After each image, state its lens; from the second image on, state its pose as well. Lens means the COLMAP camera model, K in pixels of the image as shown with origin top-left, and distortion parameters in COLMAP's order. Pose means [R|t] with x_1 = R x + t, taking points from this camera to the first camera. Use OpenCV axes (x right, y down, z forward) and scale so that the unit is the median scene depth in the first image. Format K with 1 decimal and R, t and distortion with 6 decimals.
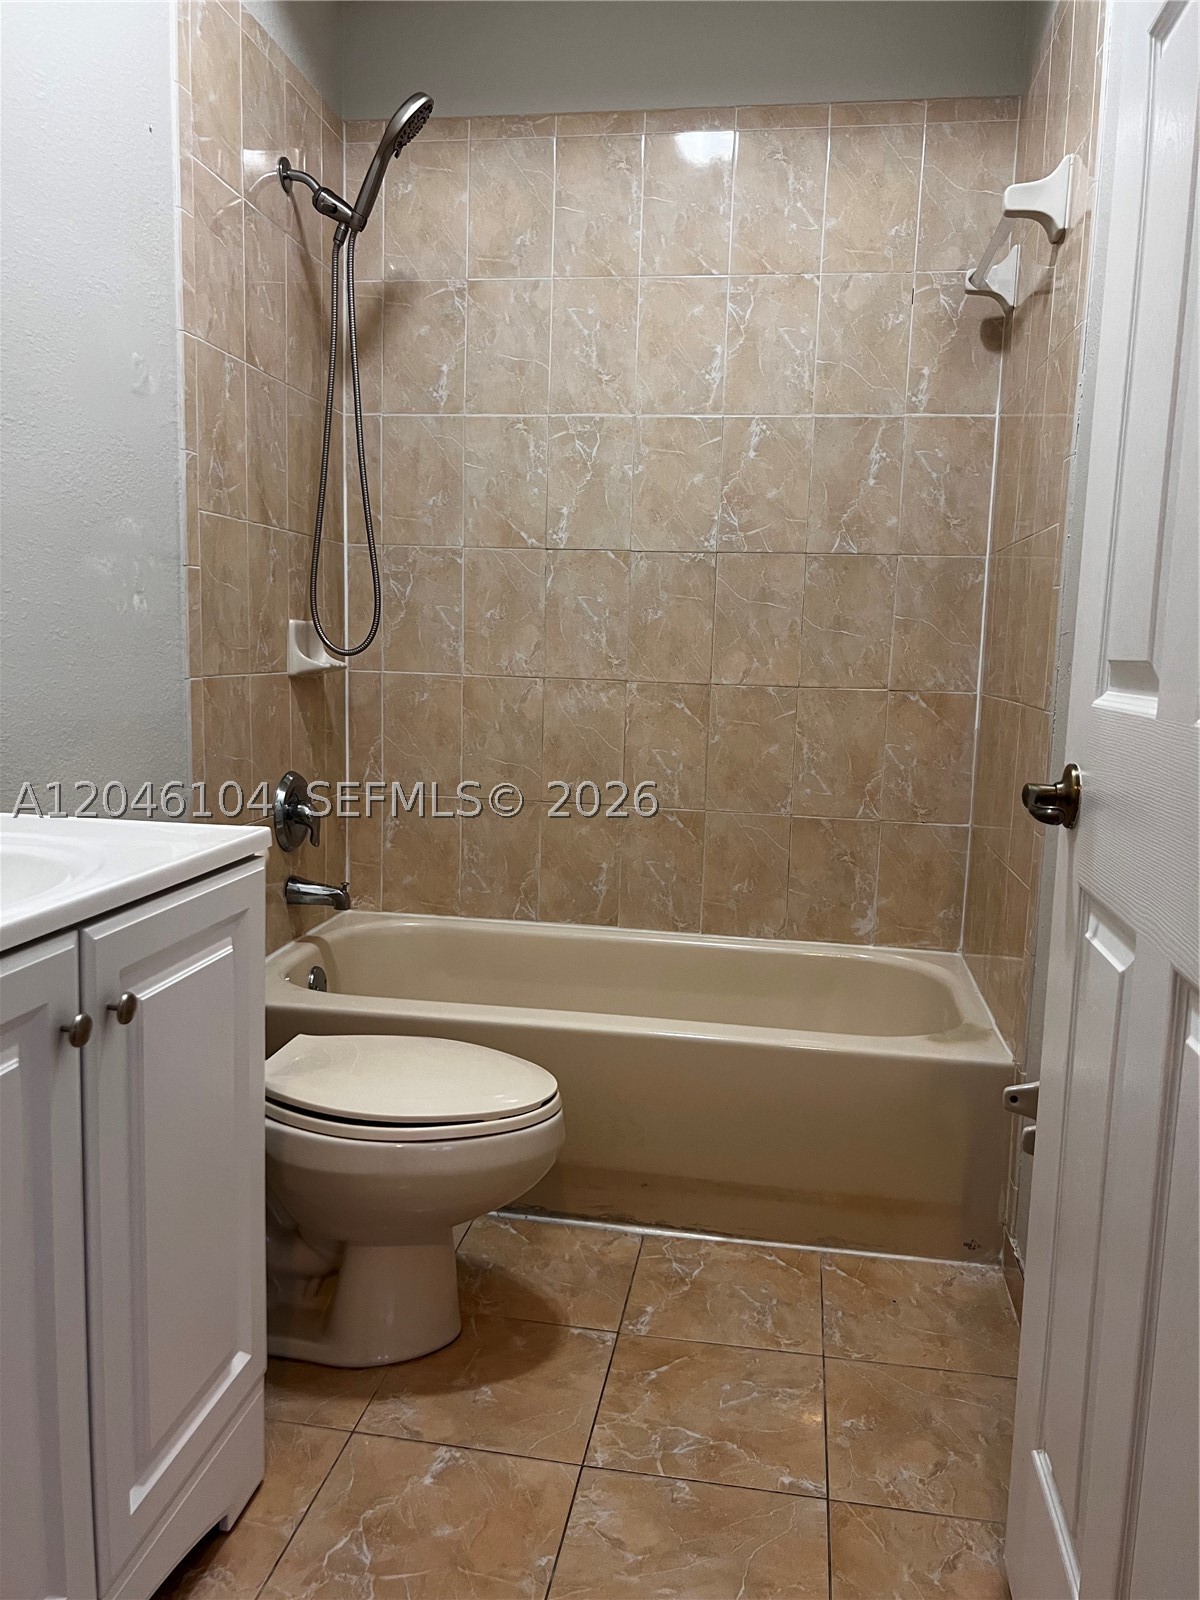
lens RADIAL K [[1187.7, 0, 599.2], [0, 1187.7, 801.6], [0, 0, 1]] dist [0.019666, -0.040247]
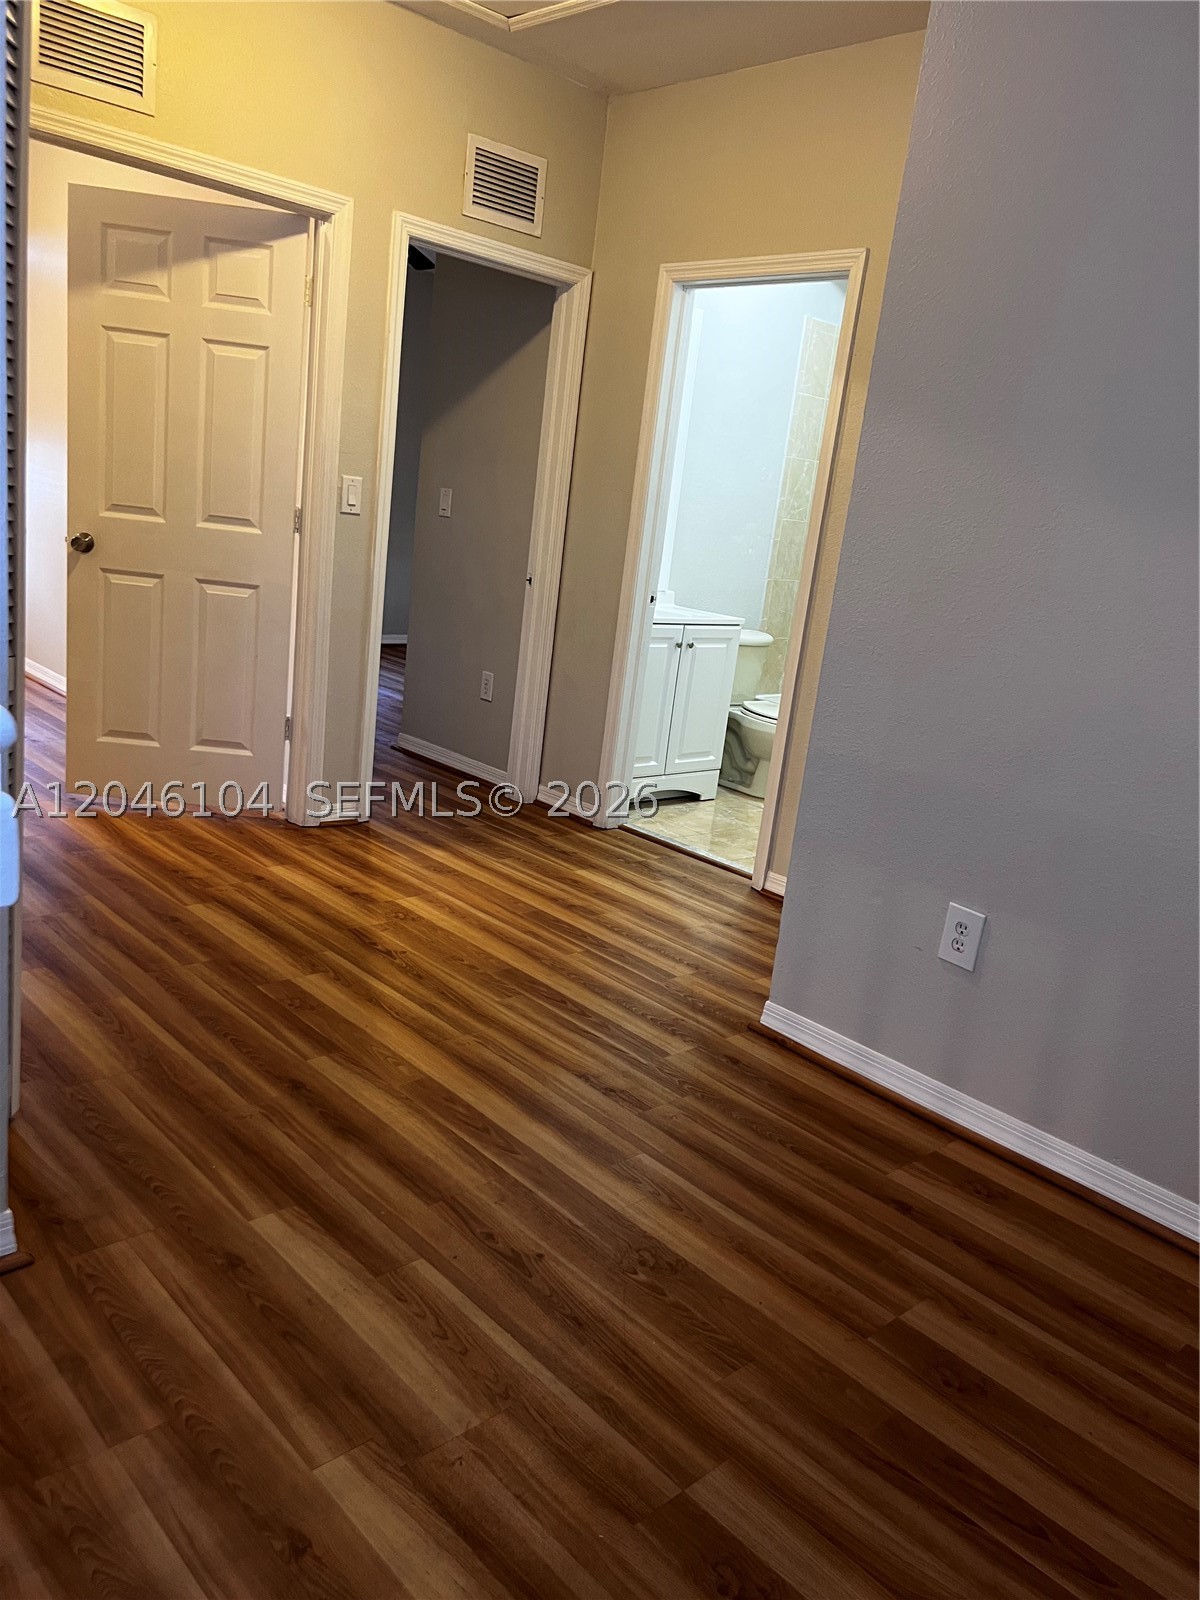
lens RADIAL K [[1187.7, 0, 599.4], [0, 1187.7, 799.7], [0, 0, 1]] dist [0.019666, -0.040247]
pose [[0.791278, 0.222889, -0.569386, 1.057798], [-0.179801, 0.974842, 0.131737, 0.105615], [0.584424, -0.001864, 0.811446, -1.508198]]
